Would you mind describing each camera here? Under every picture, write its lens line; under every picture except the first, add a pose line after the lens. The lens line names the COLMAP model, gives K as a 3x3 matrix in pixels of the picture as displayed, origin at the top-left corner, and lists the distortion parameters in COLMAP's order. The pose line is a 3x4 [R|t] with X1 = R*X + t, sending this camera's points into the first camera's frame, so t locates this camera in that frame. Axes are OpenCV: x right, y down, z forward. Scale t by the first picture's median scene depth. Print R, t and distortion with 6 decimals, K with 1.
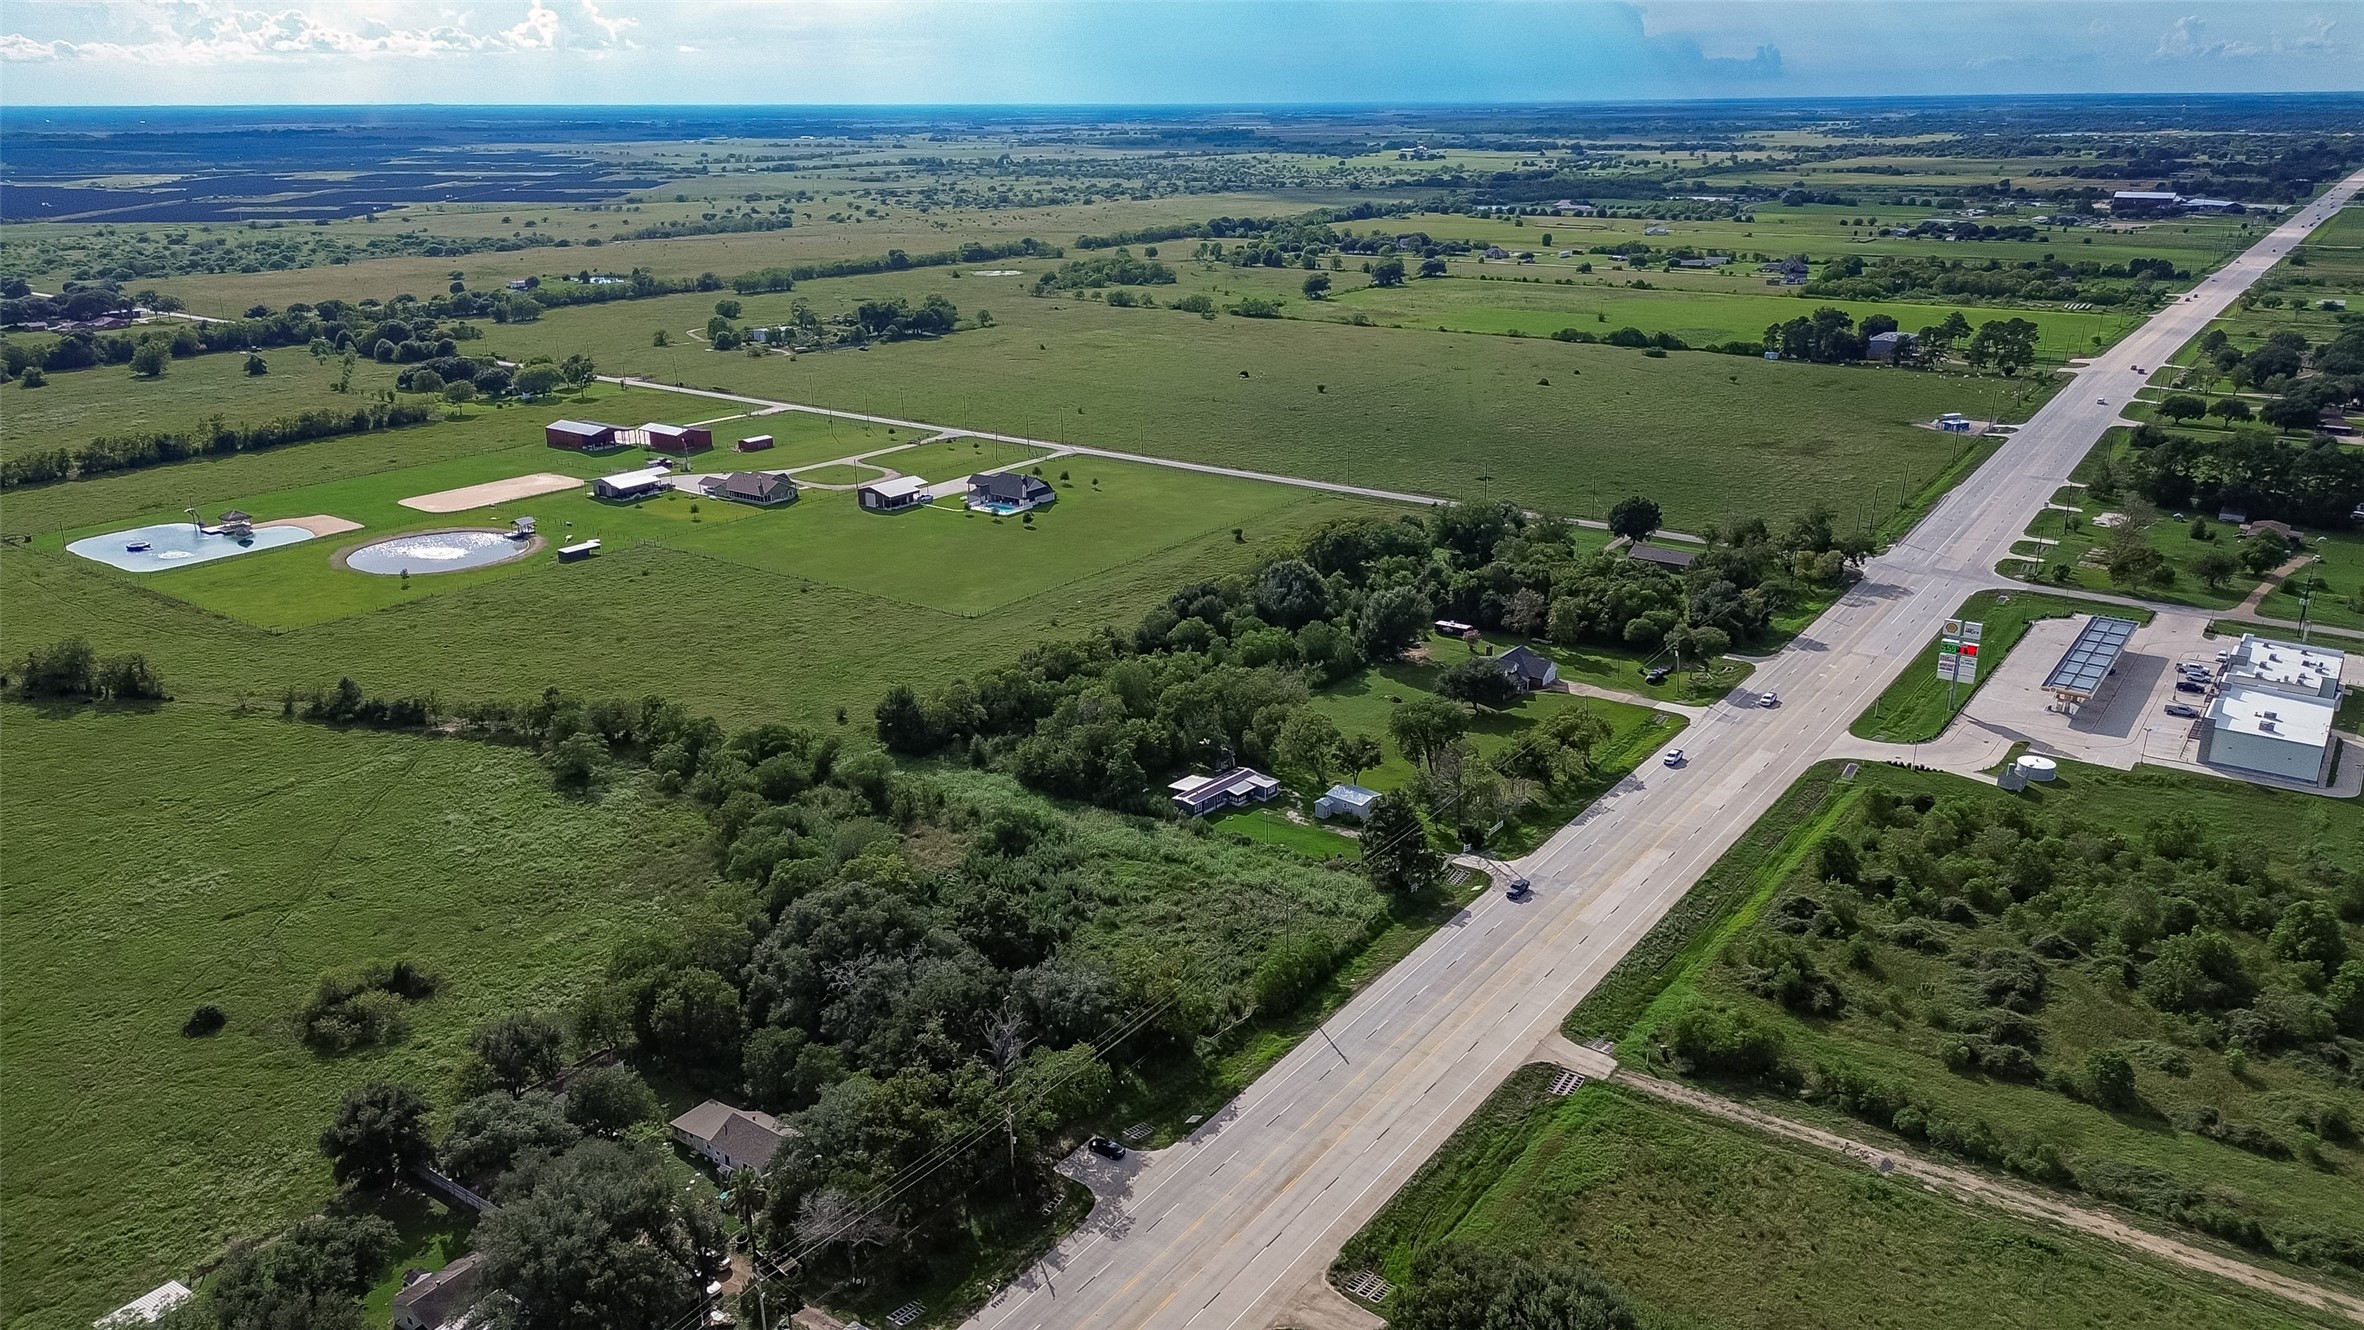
lens RADIAL K [[1673.2, 0, 1182.4], [0, 1673.2, 654.5], [0, 0, 1]] dist [0.085844, -0.095380]
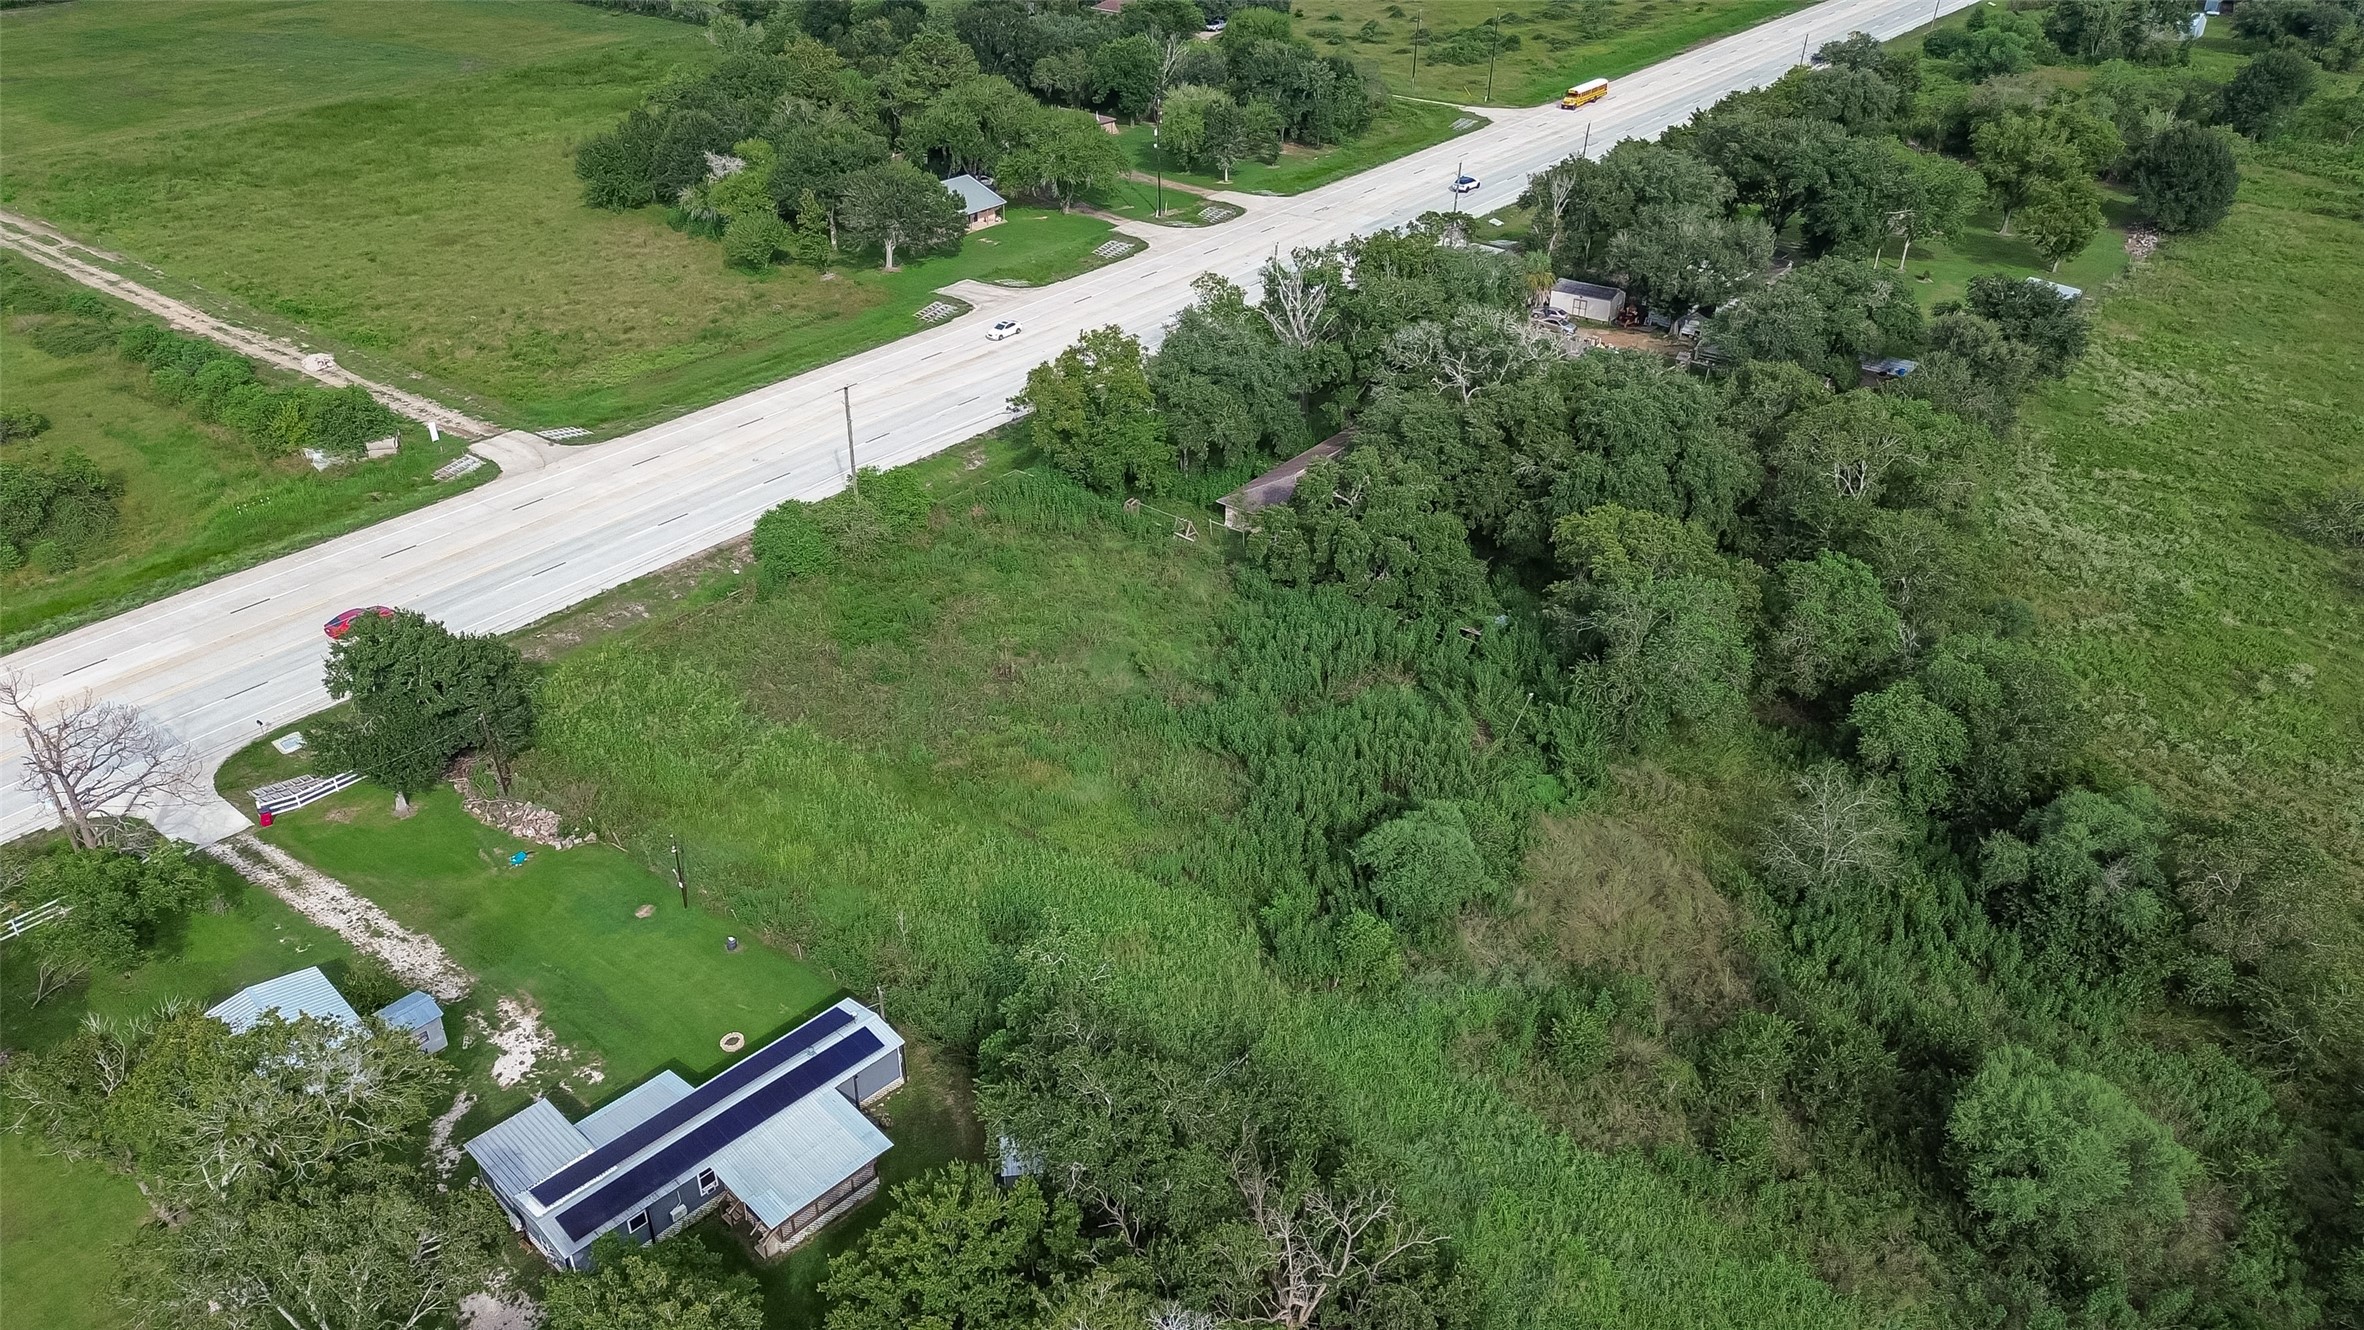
lens RADIAL K [[1673.2, 0, 1182.4], [0, 1673.2, 654.5], [0, 0, 1]] dist [0.085844, -0.095380]
pose [[-0.998128, -0.022090, 0.057026, -0.069347], [0.028318, 0.659546, 0.751131, -0.176842], [-0.054203, 0.751340, -0.657686, 1.124814]]
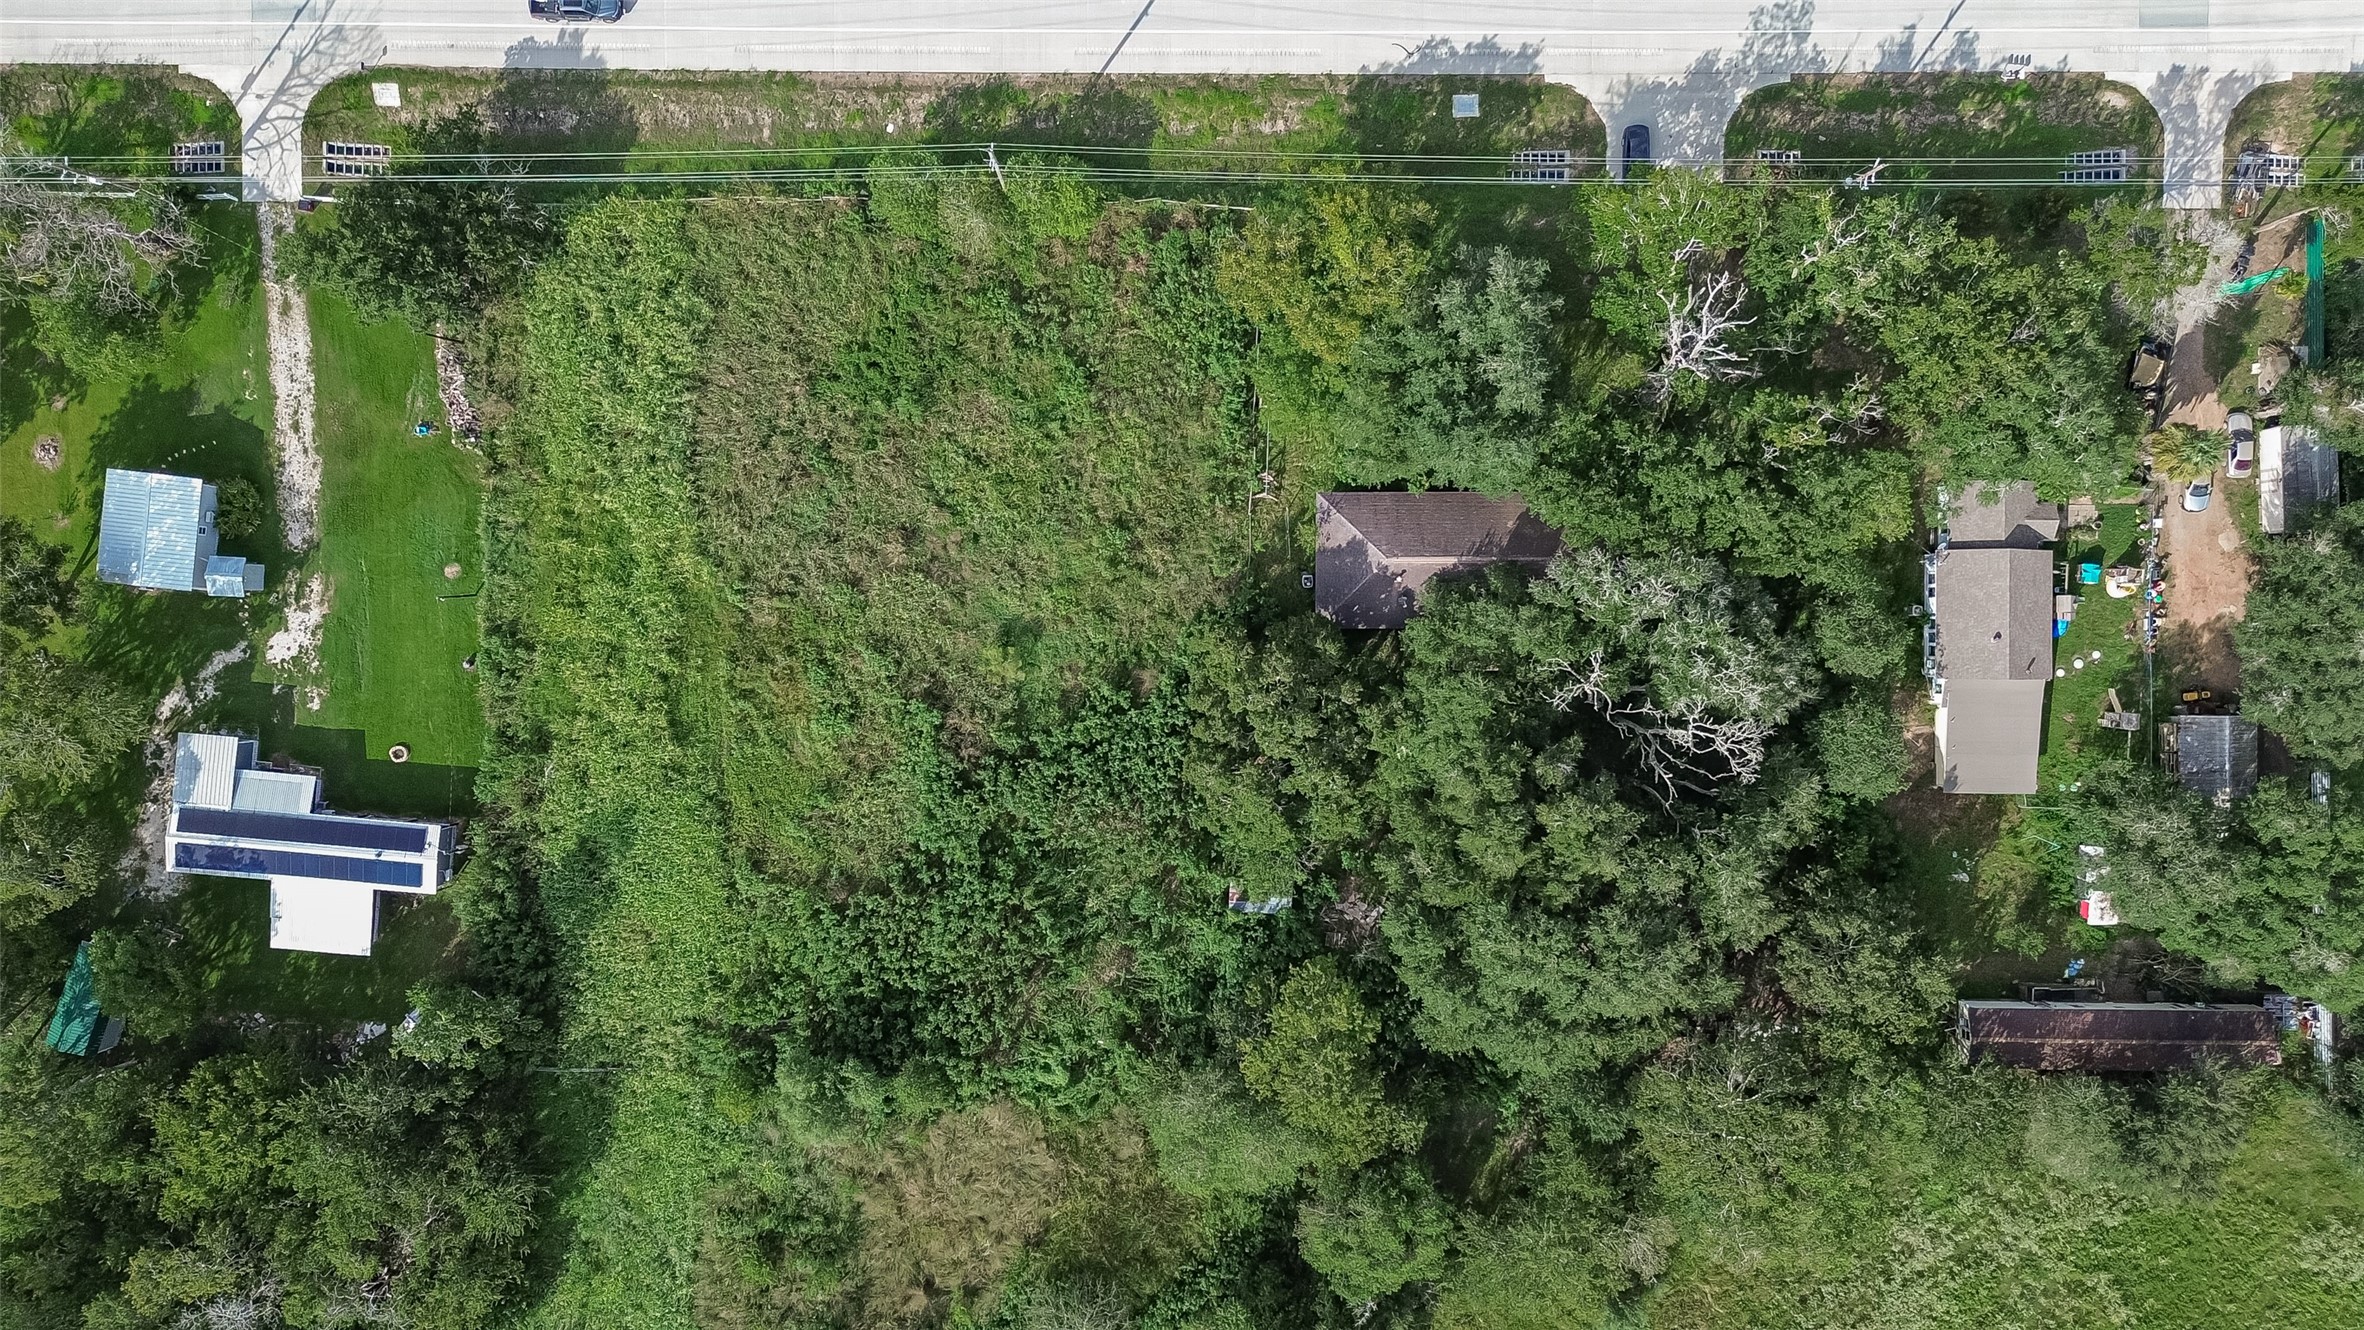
lens RADIAL K [[1673.2, 0, 1182.4], [0, 1673.2, 654.5], [0, 0, 1]] dist [0.085844, -0.095380]
pose [[-0.582466, -0.812847, -0.003618, -0.061558], [0.261327, -0.191471, 0.946069, -0.237420], [-0.769702, 0.550107, 0.323945, 0.689245]]
